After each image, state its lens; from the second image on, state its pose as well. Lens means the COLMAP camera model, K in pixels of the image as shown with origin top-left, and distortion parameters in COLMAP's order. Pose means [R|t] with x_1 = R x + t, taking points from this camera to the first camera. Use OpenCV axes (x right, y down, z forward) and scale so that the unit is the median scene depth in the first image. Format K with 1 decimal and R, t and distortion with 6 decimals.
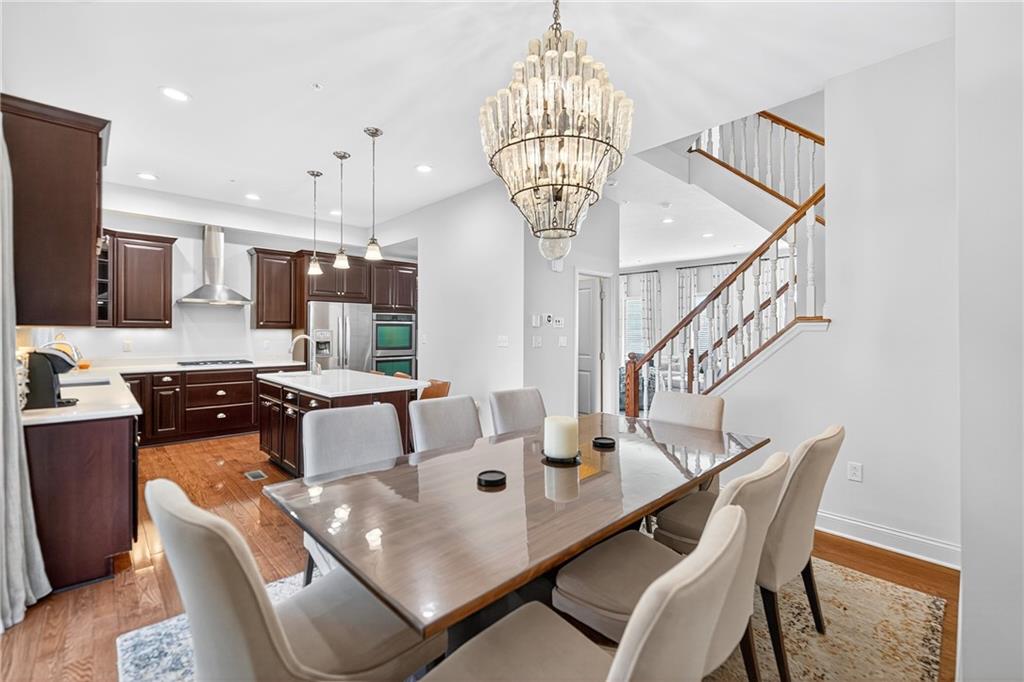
lens RADIAL K [[427.6, 0, 515.6], [0, 427.6, 330.6], [0, 0, 1]] dist [-0.000058, -0.000295]
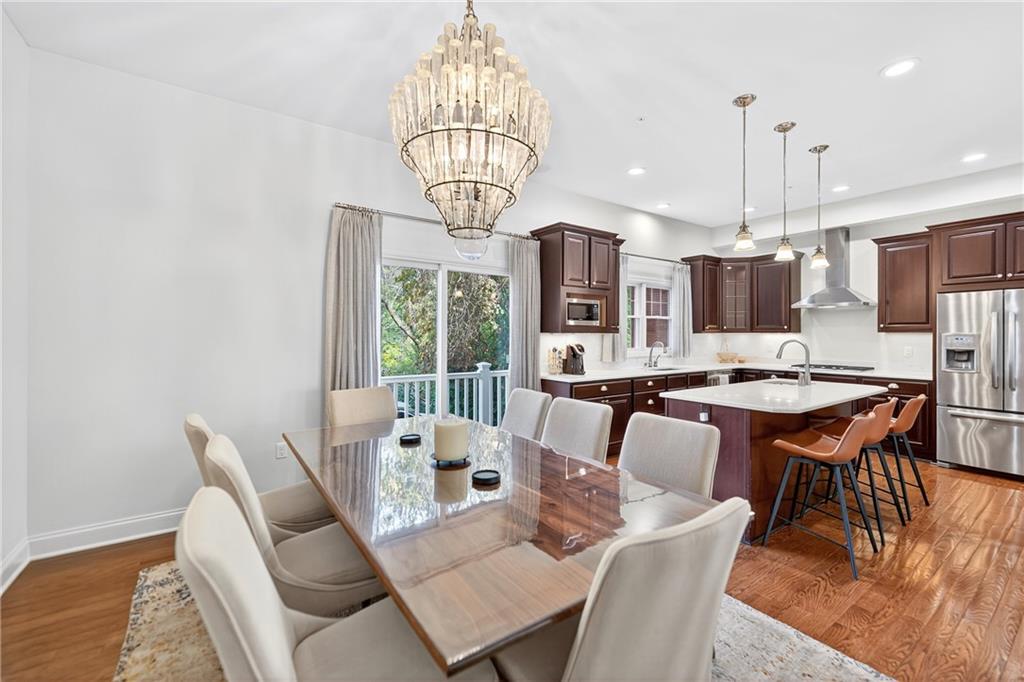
lens RADIAL K [[421.6, 0, 517.7], [0, 421.6, 332.1], [0, 0, 1]] dist [0.010148, -0.000652]
pose [[-0.128017, -0.008621, -0.991735, 0.343779], [0.000399, 0.999962, -0.008744, 0.003030], [0.991772, -0.001516, -0.128008, 0.399925]]
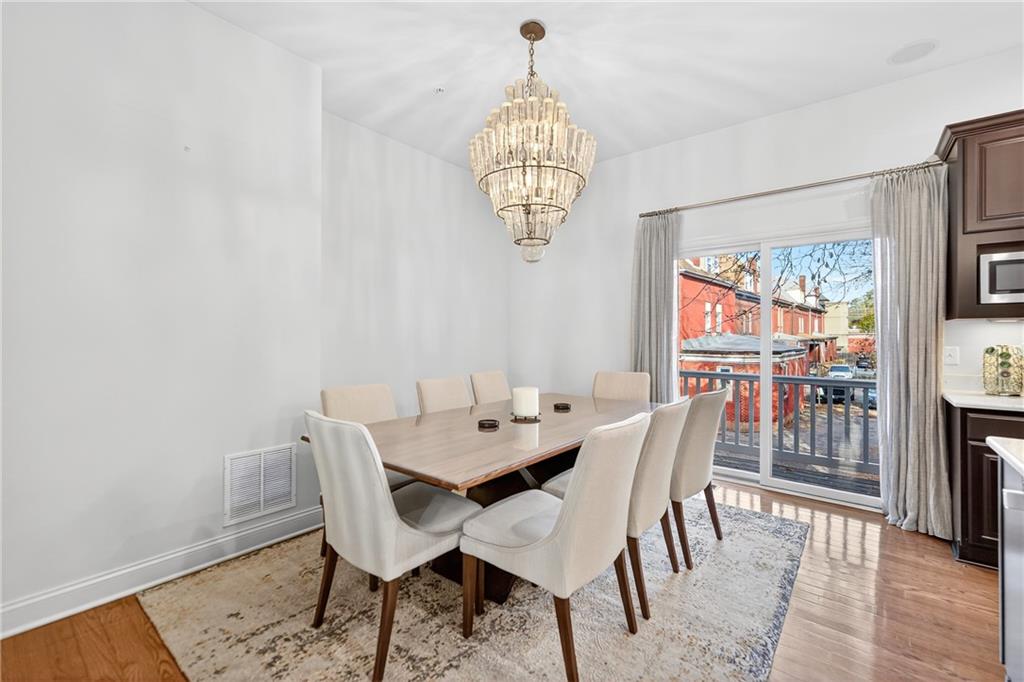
lens RADIAL K [[447.1, 0, 510.0], [0, 447.1, 336.9], [0, 0, 1]] dist [-0.005756, -0.000637]
pose [[-0.990948, -0.001616, -0.134234, 0.099363], [-0.001684, 0.999999, 0.000393, 0.016666], [0.134234, 0.000616, -0.990950, 0.761461]]
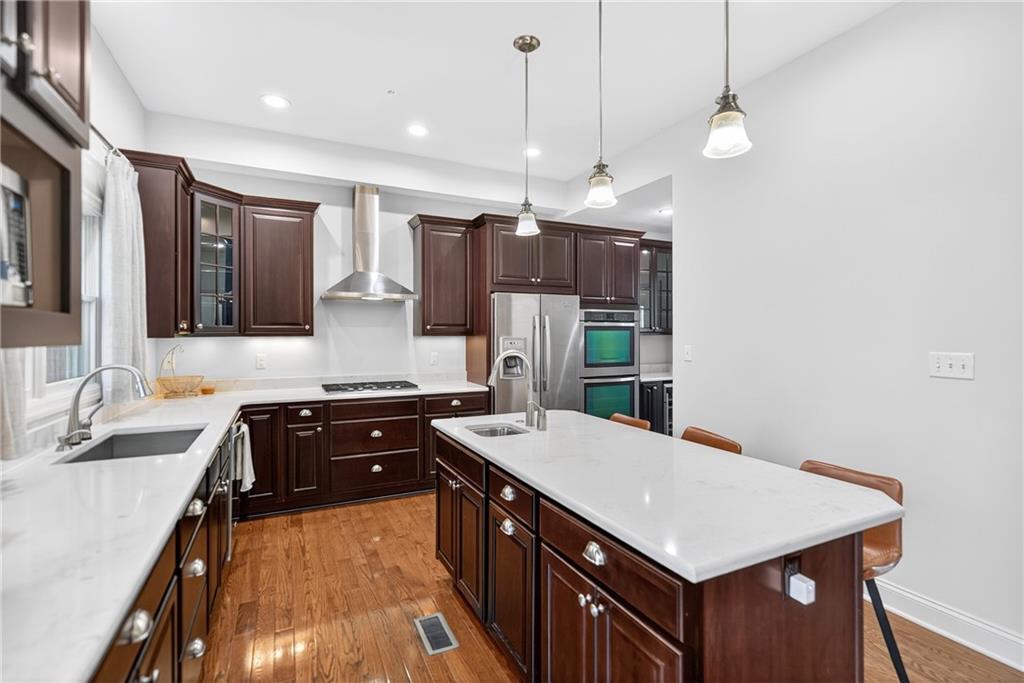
lens RADIAL K [[459.3, 0, 522.5], [0, 459.3, 335.5], [0, 0, 1]] dist [-0.006122, 0.000148]
pose [[0.954649, -0.003637, -0.297712, -0.245867], [0.004906, 0.999982, 0.003514, -0.006139], [0.297694, -0.004815, 0.954649, 0.367093]]
